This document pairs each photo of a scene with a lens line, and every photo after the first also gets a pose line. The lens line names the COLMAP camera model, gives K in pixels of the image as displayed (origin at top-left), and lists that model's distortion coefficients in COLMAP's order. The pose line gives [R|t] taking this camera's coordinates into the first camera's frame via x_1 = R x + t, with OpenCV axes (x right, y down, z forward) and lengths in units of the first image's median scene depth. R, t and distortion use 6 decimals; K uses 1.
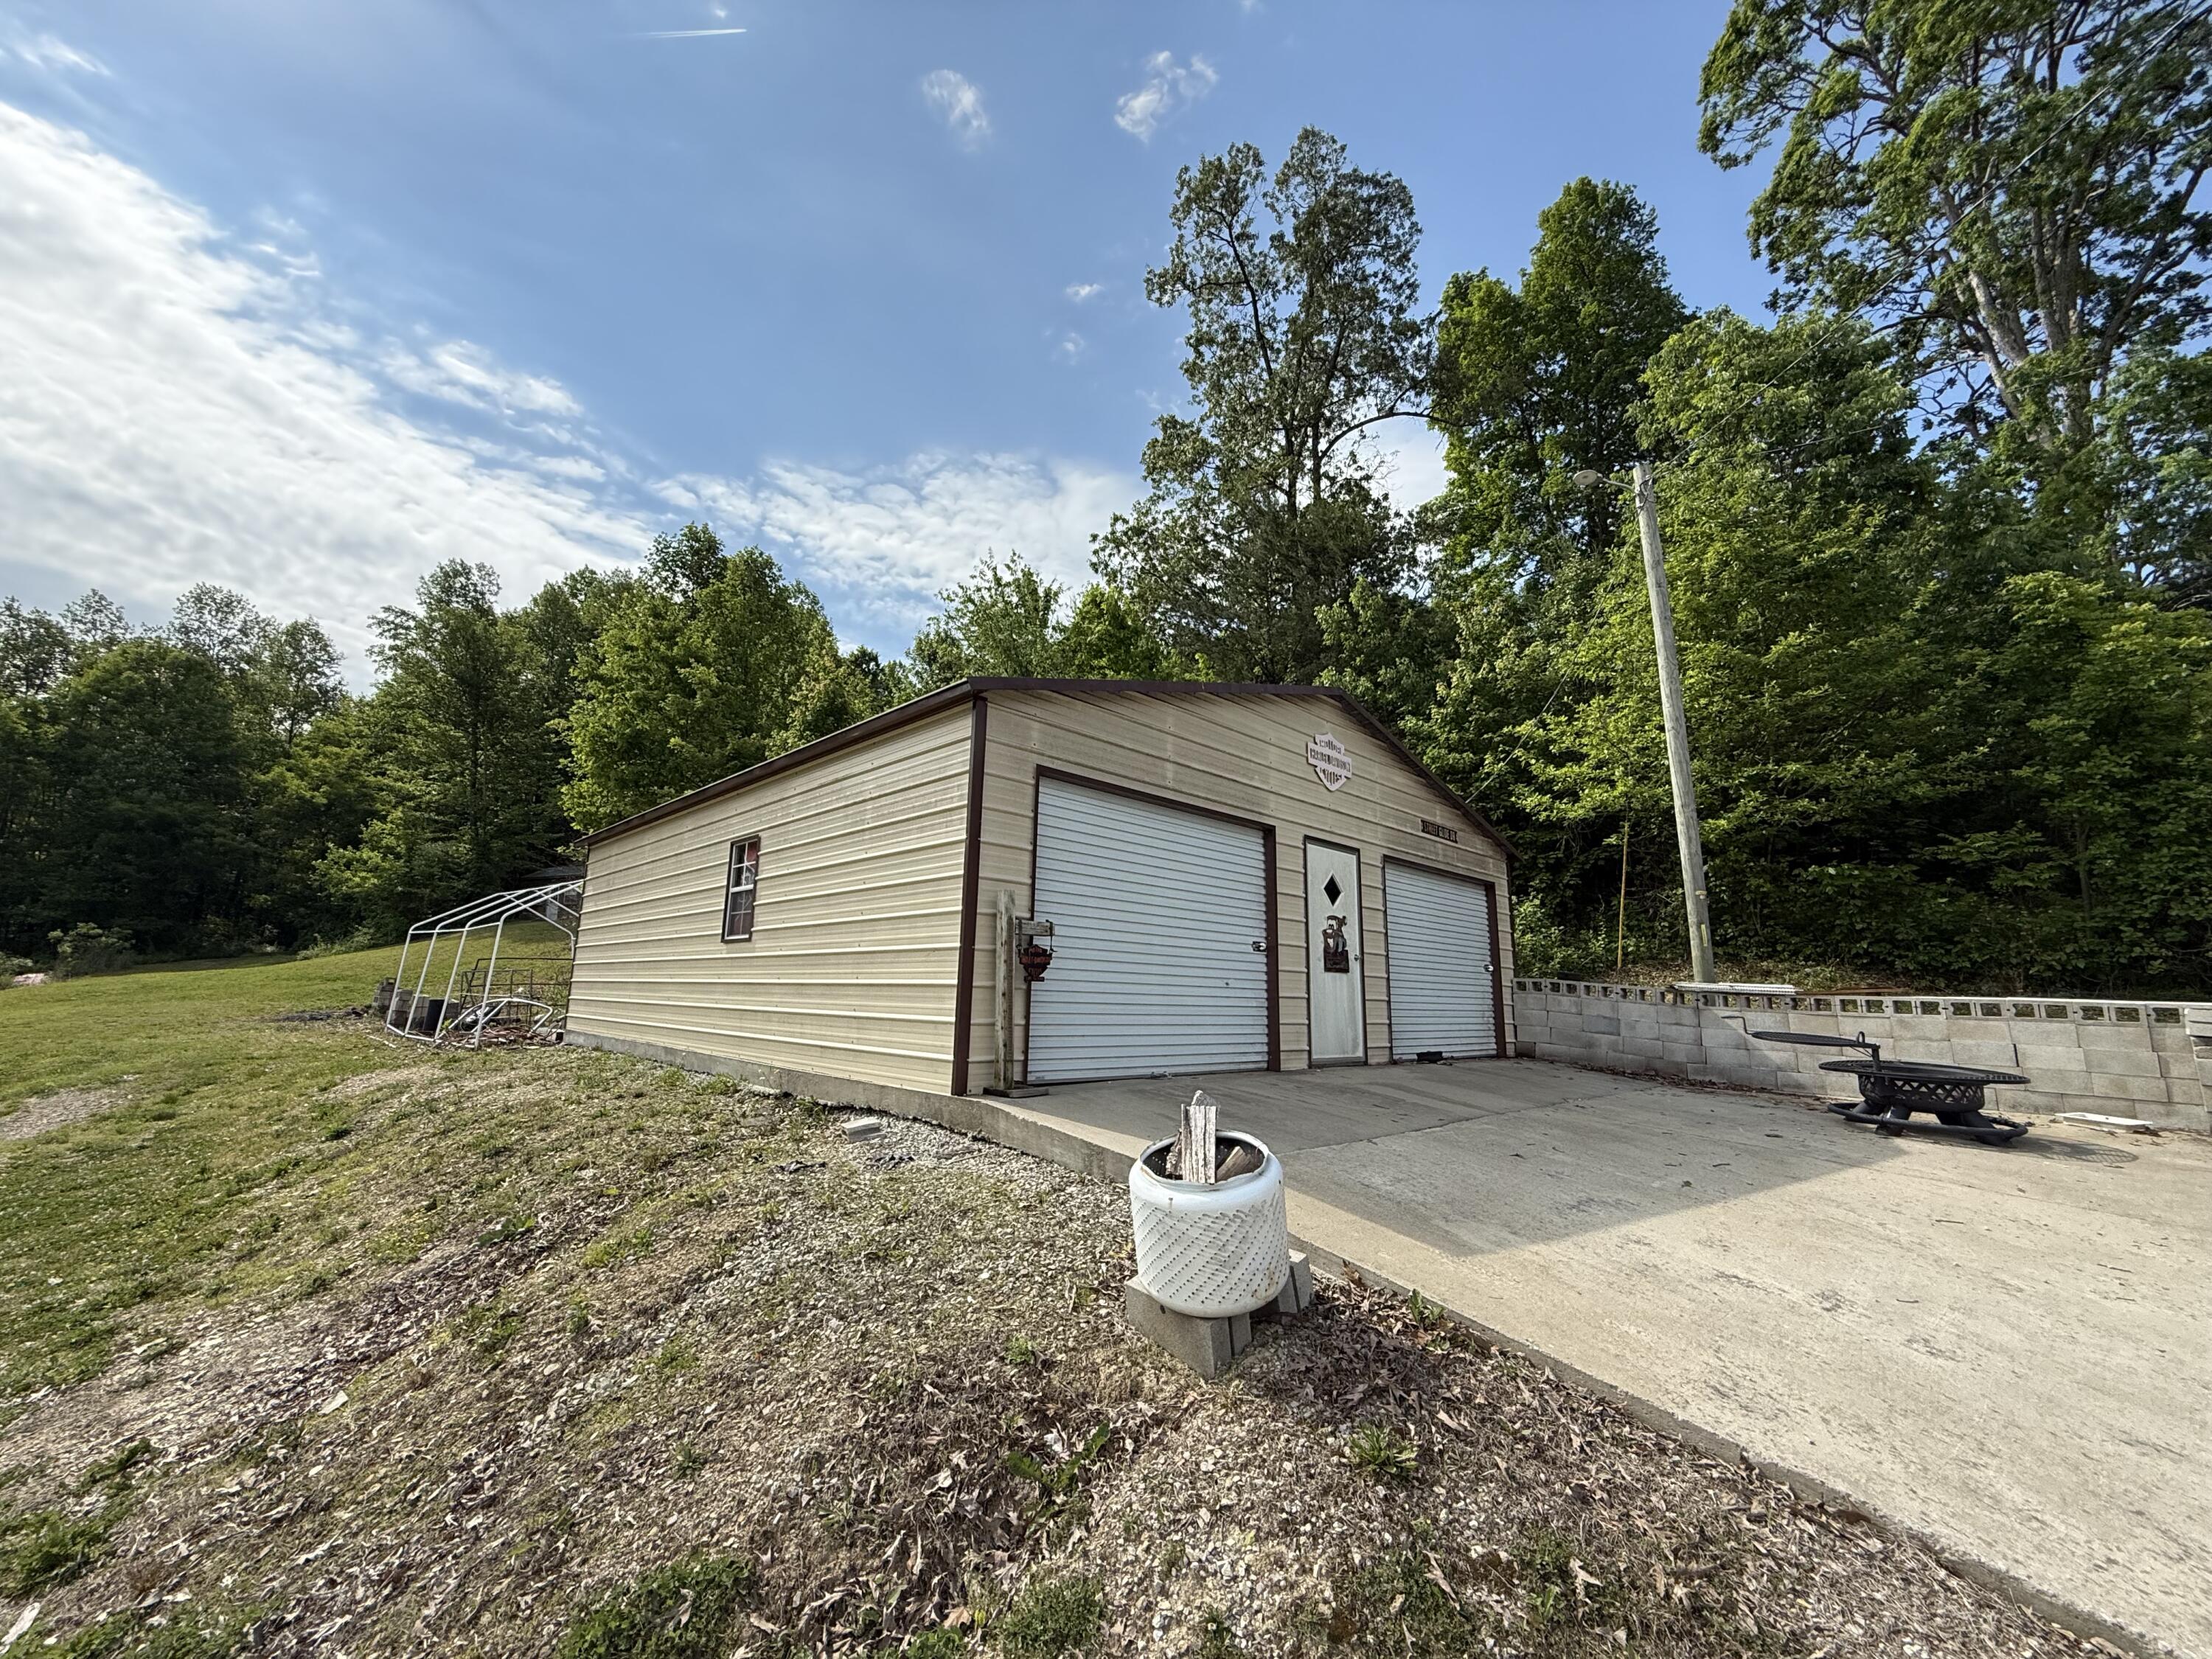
lens RADIAL K [[876.2, 0, 1103.6], [0, 876.2, 822.3], [0, 0, 1]] dist [-0.000206, -0.000070]
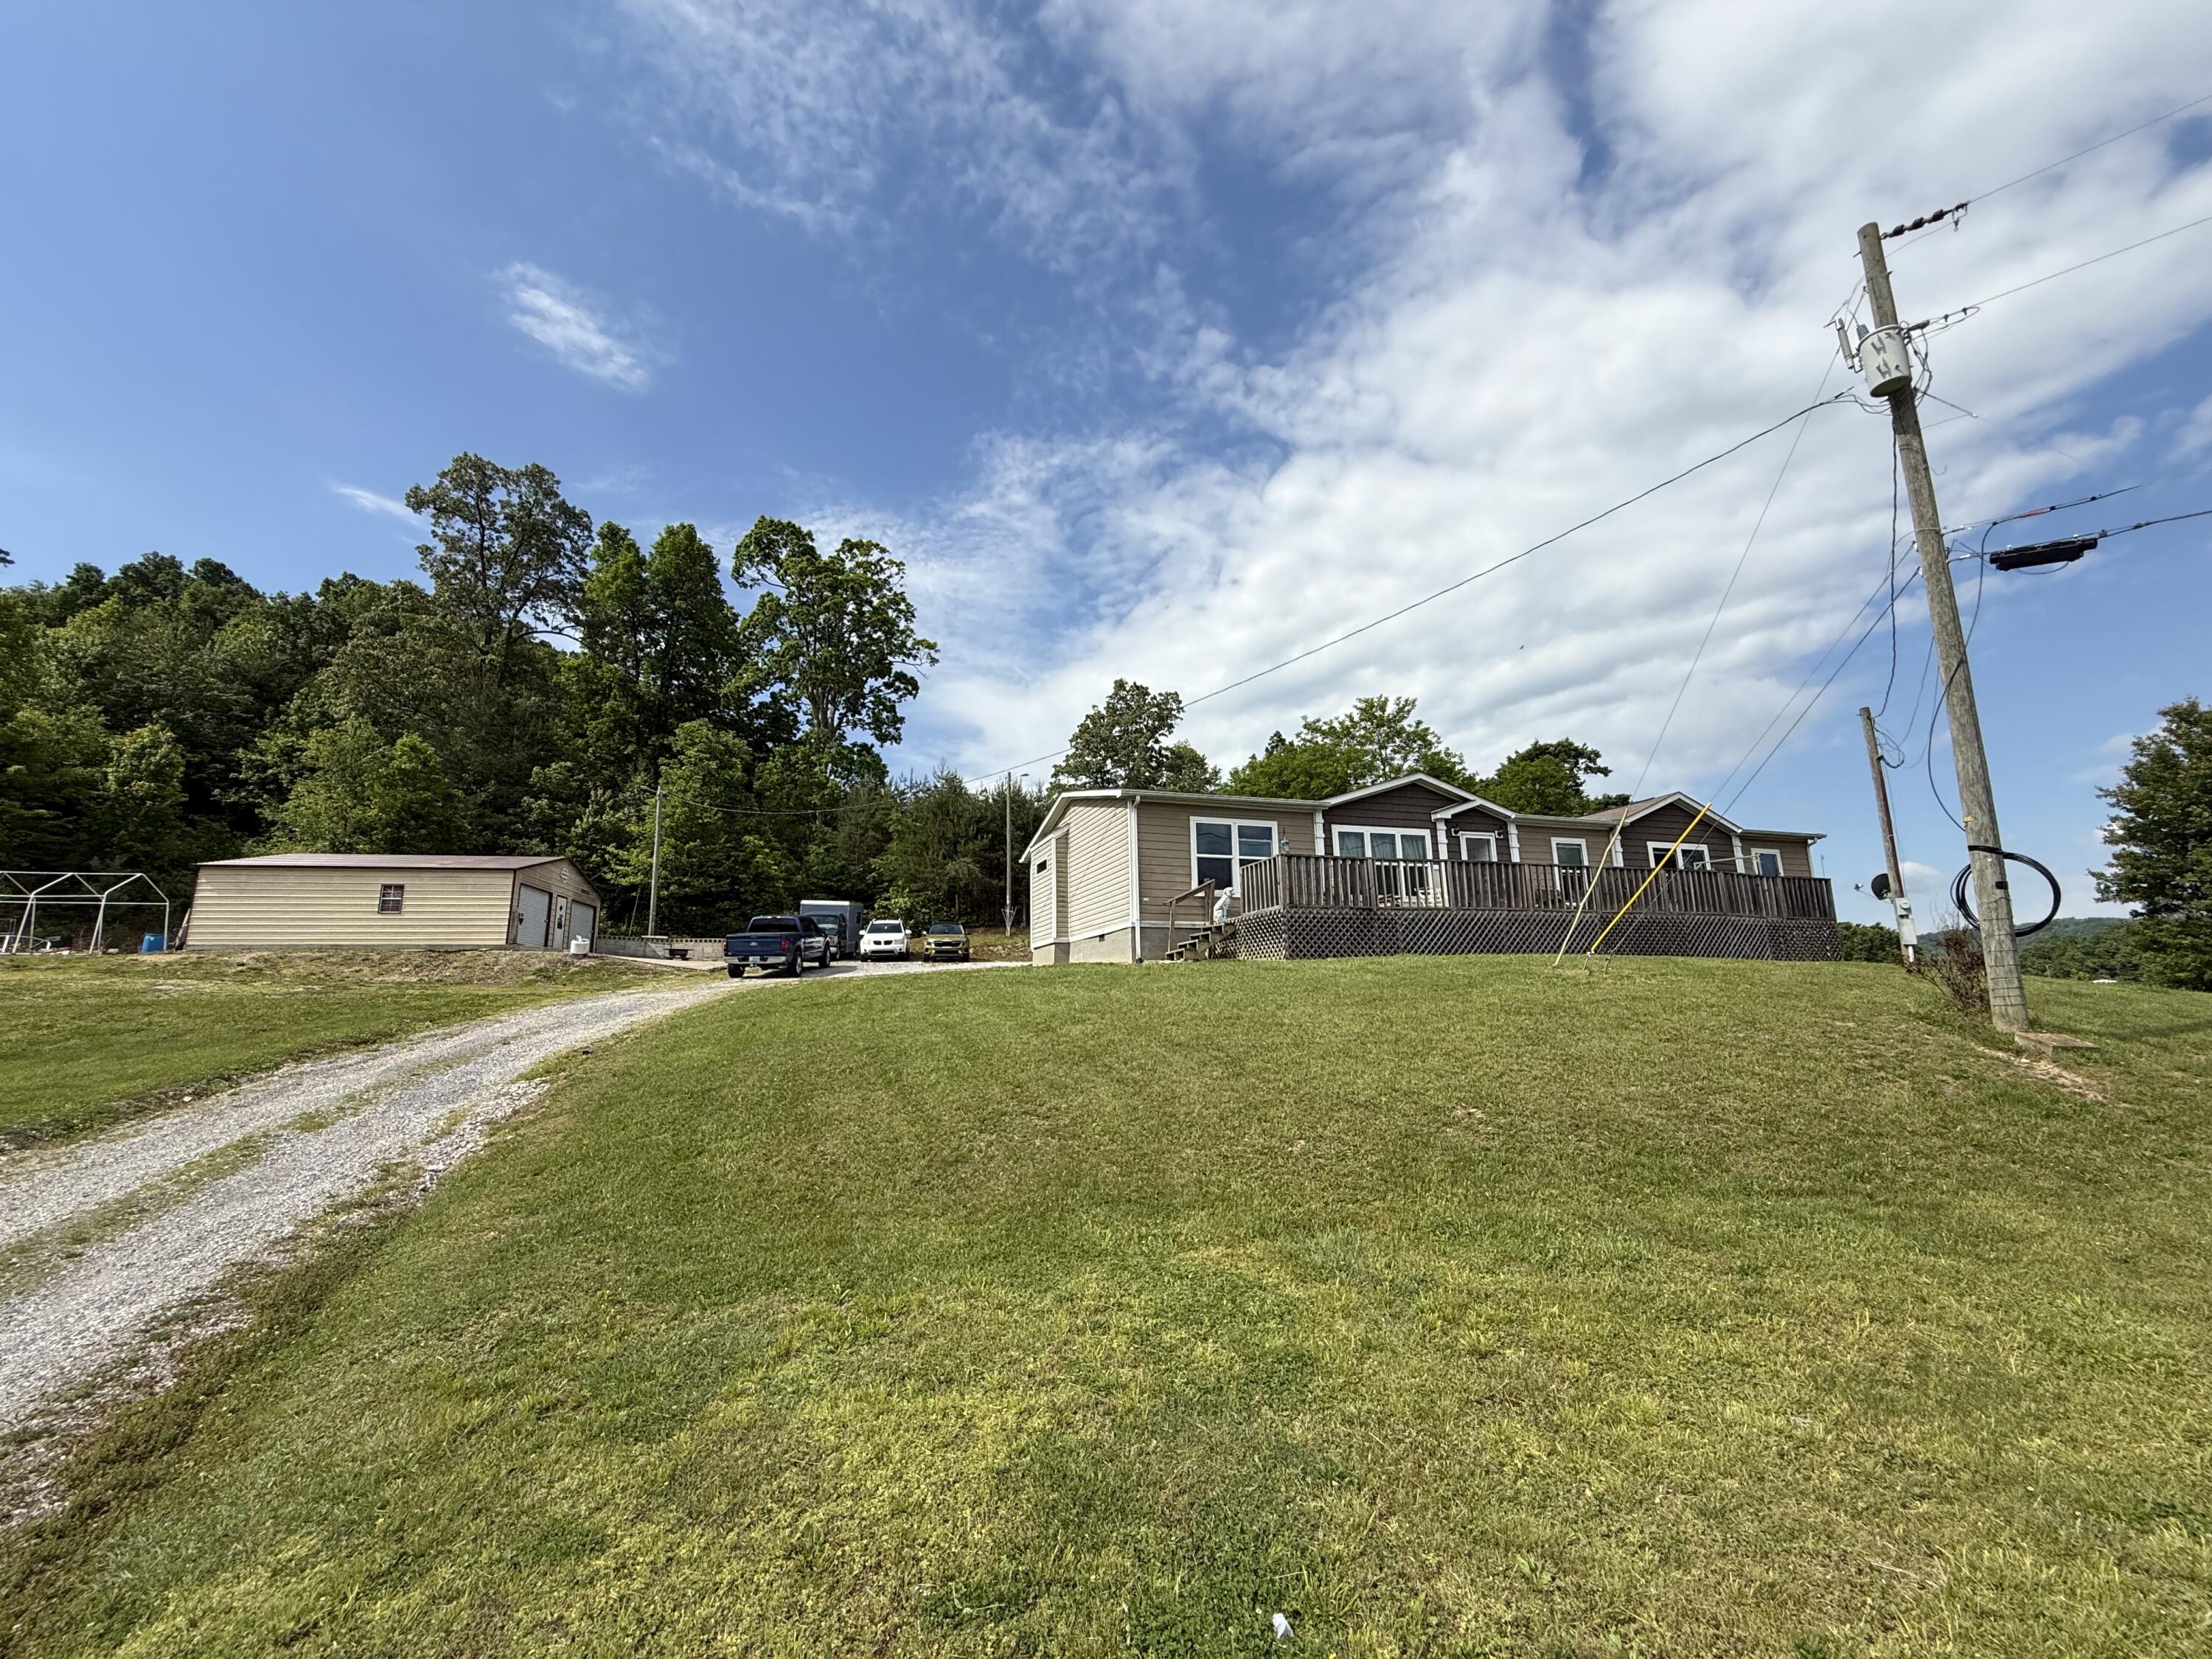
lens RADIAL K [[876.2, 0, 1103.6], [0, 876.2, 822.3], [0, 0, 1]] dist [-0.000206, -0.000070]
pose [[0.529799, 0.138808, 0.836687, -1.336069], [-0.139708, 0.987323, -0.075334, -0.260364], [-0.836537, -0.076980, 0.542475, -2.349583]]
